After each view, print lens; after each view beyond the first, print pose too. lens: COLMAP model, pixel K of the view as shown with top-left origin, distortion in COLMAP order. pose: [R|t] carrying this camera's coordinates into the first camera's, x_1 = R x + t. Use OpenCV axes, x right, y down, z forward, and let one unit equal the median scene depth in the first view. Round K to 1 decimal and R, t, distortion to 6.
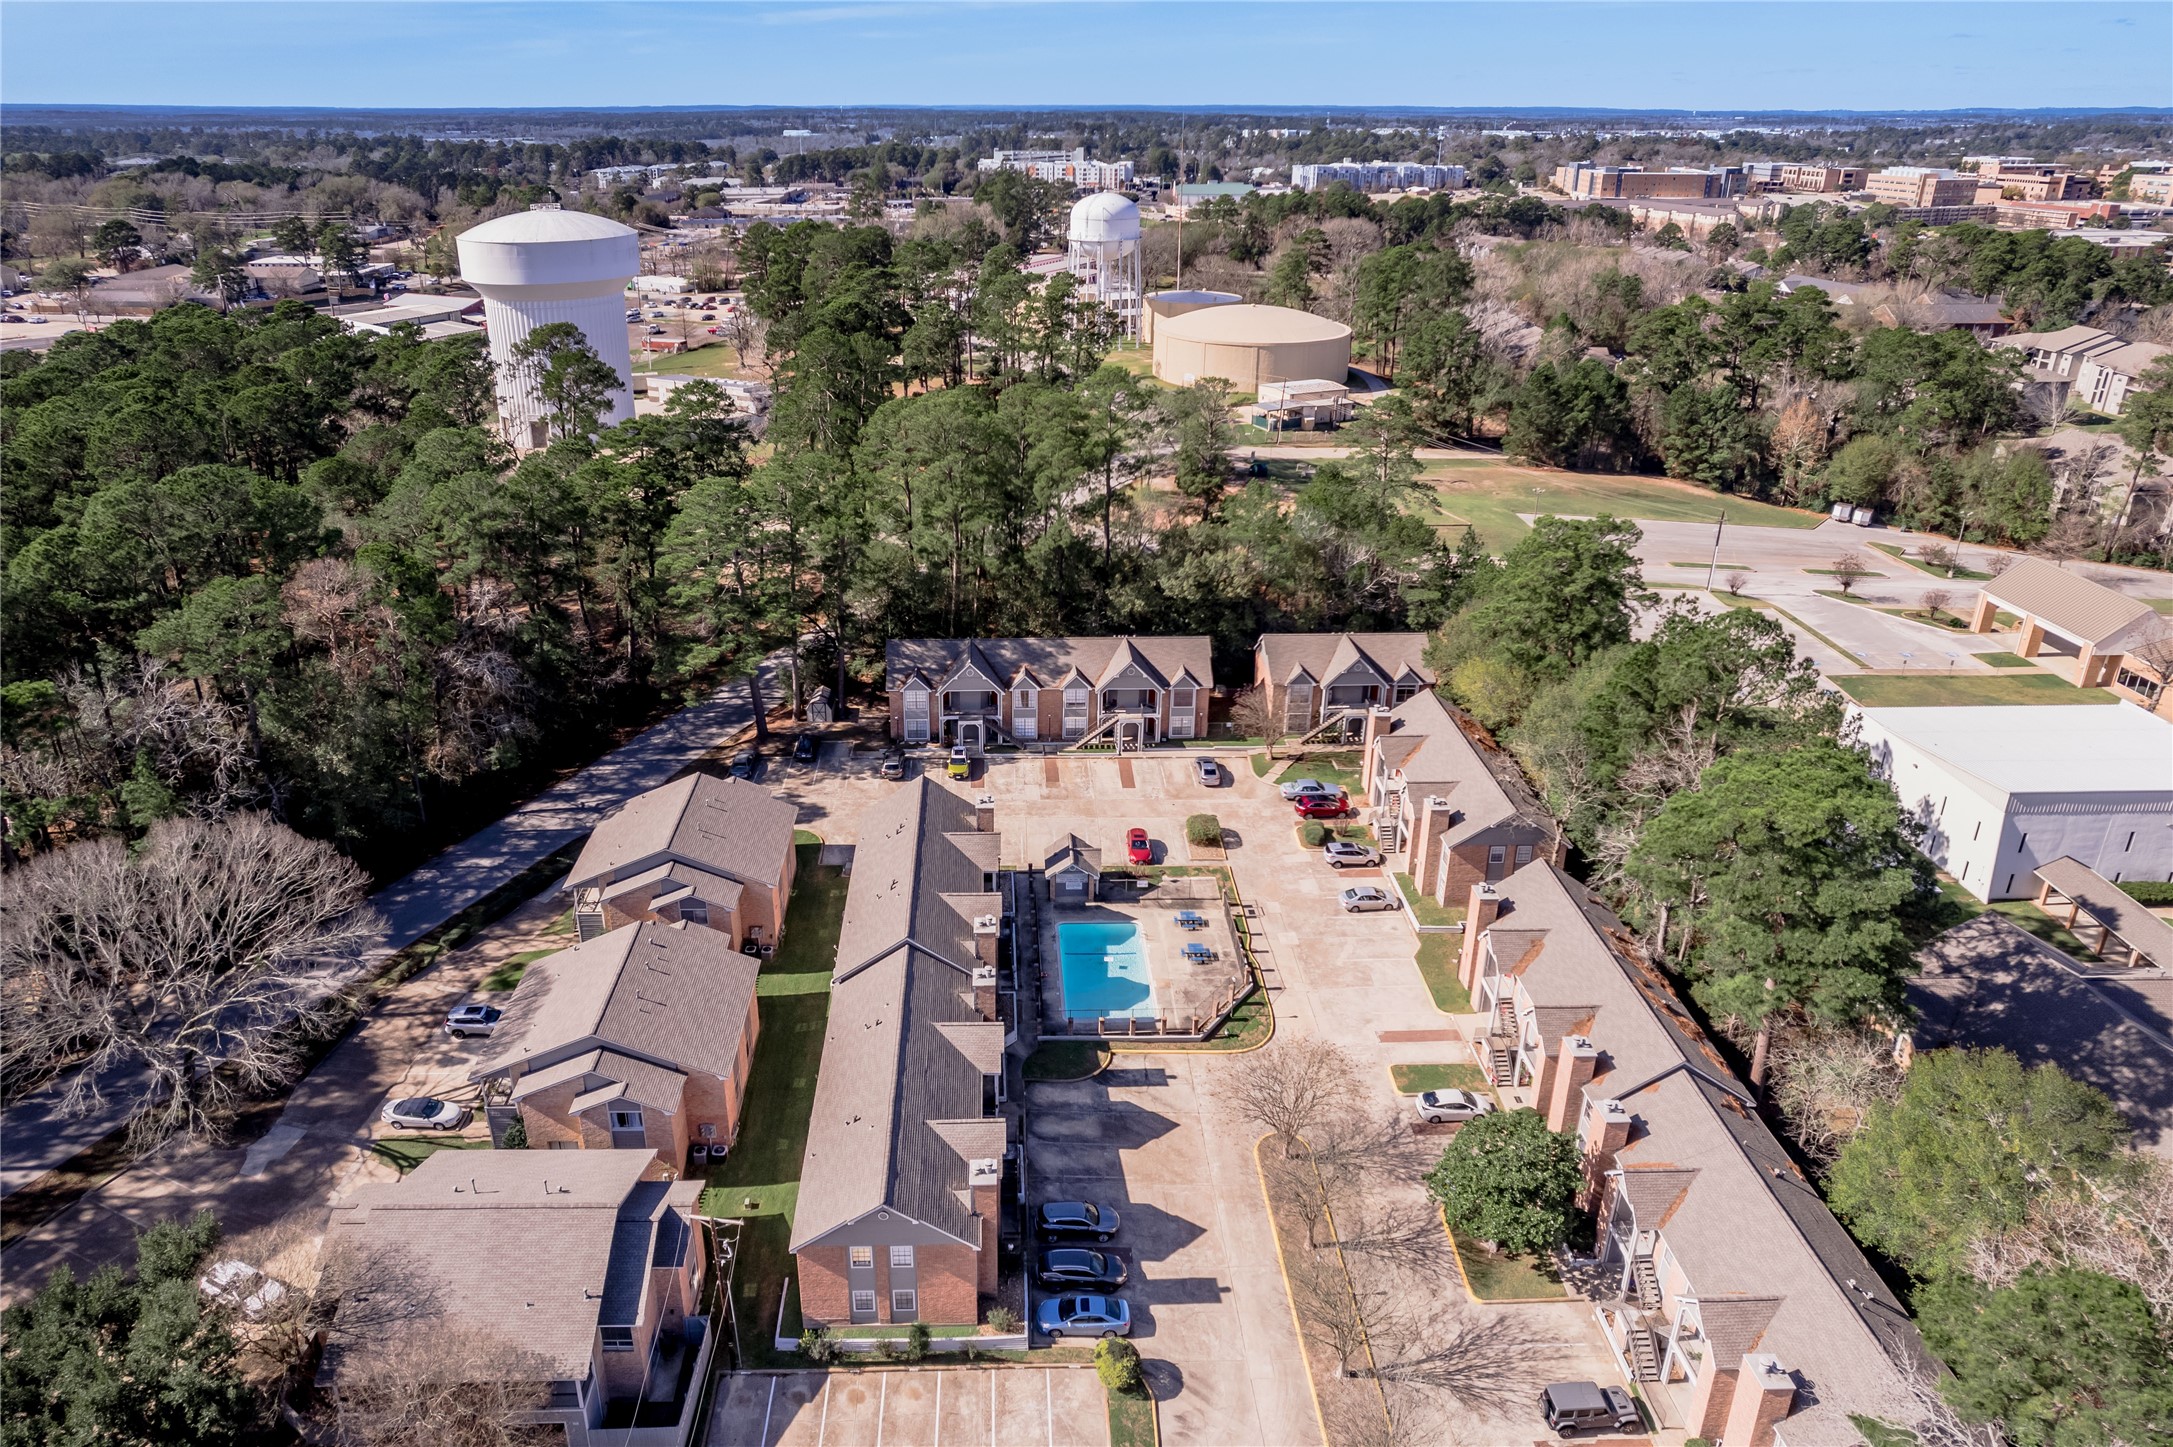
lens RADIAL K [[1410.1, 0, 1037.8], [0, 1410.1, 723.1], [0, 0, 1]] dist [-0.053424, 0.049805]
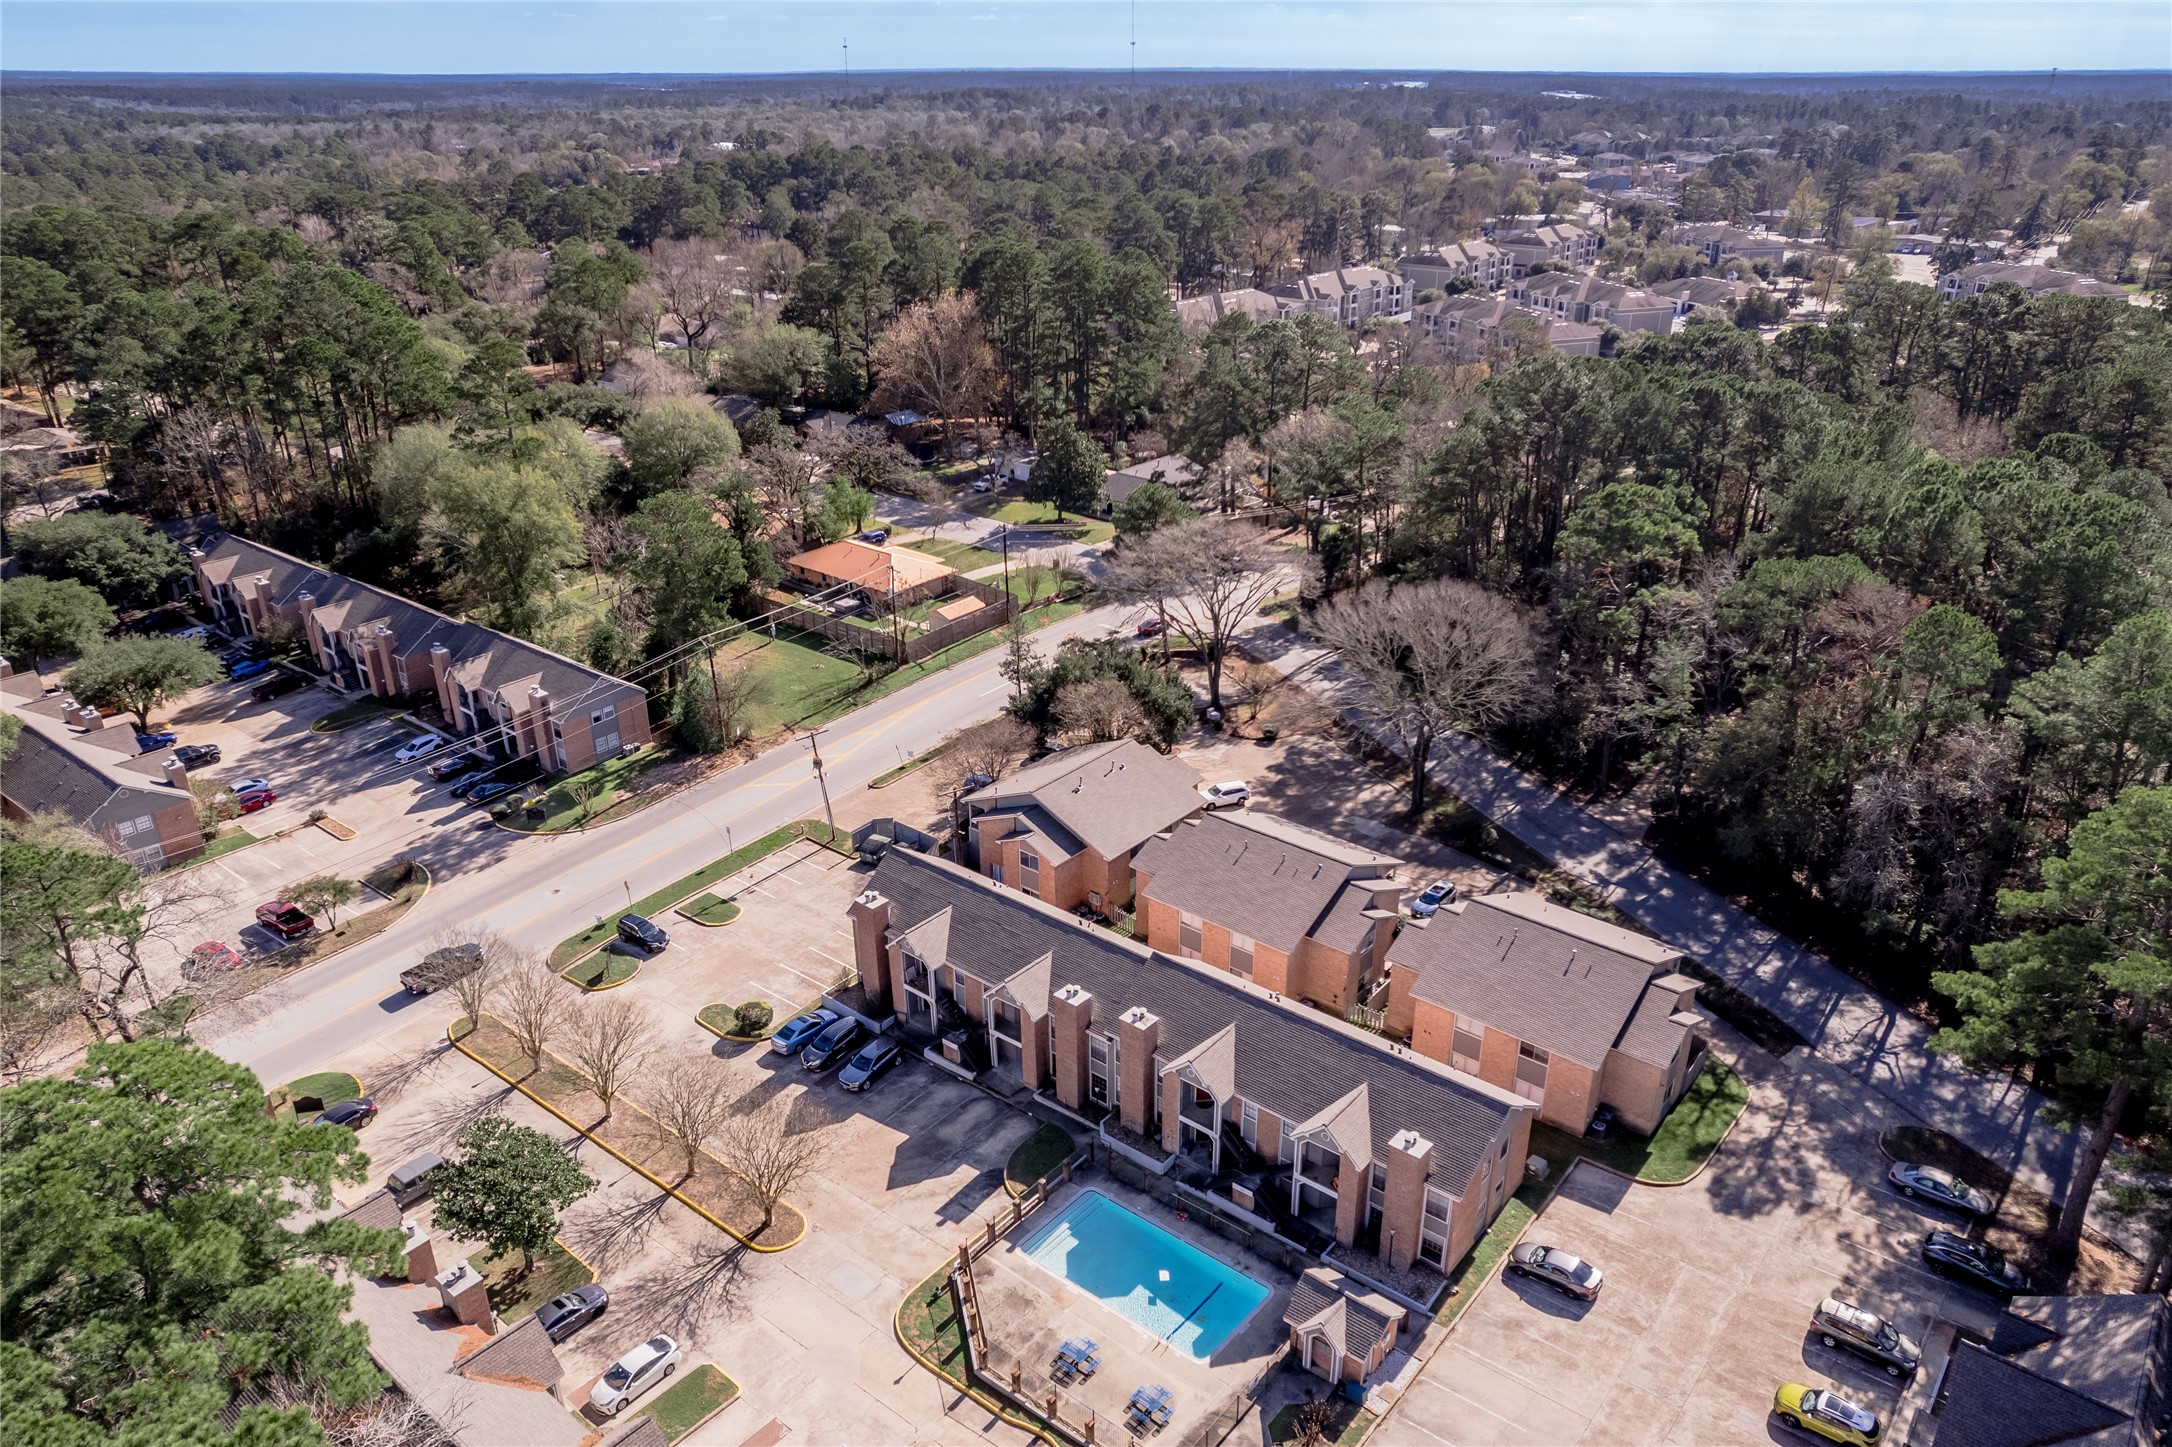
lens RADIAL K [[1460.5, 0, 1120.9], [0, 1460.5, 728.5], [0, 0, 1]] dist [-0.072710, 0.089286]
pose [[-0.647592, 0.314580, -0.694020, 0.376958], [-0.313800, 0.719883, 0.619111, -0.377992], [0.694373, 0.618715, -0.367475, 0.846490]]
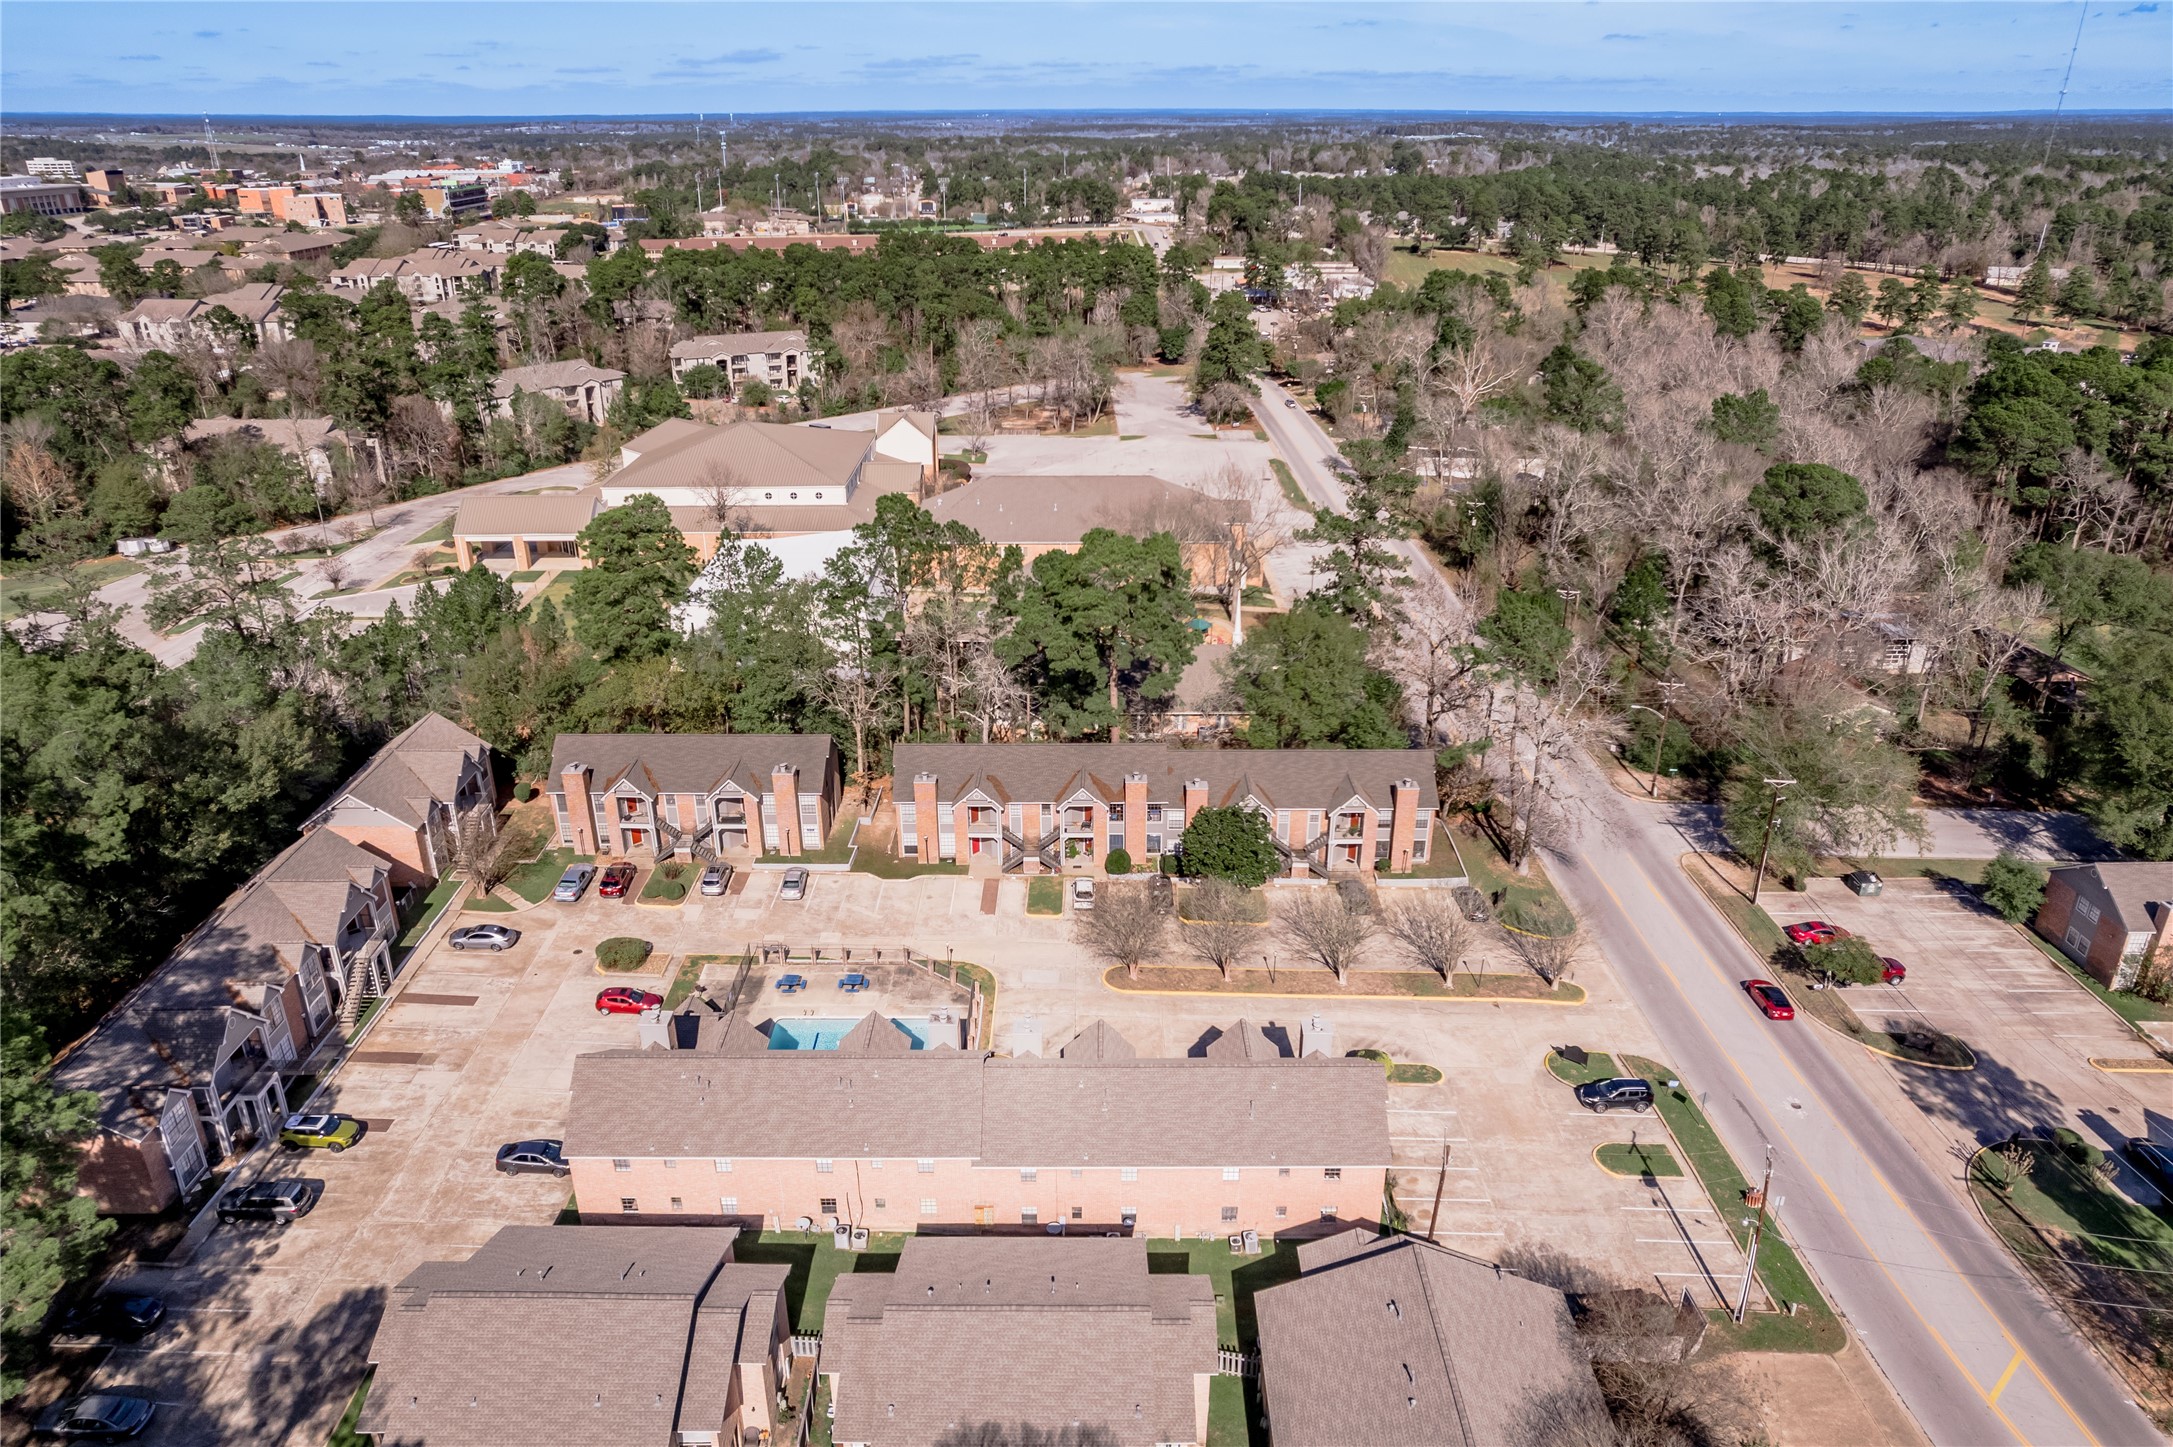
lens RADIAL K [[1437.1, 0, 1096.2], [0, 1437.1, 703.3], [0, 0, 1]] dist [-0.067584, 0.080996]
pose [[0.018661, -0.389101, 0.921006, -0.570936], [0.406209, 0.844665, 0.348619, -0.220133], [-0.913590, 0.367615, 0.173819, 0.469221]]
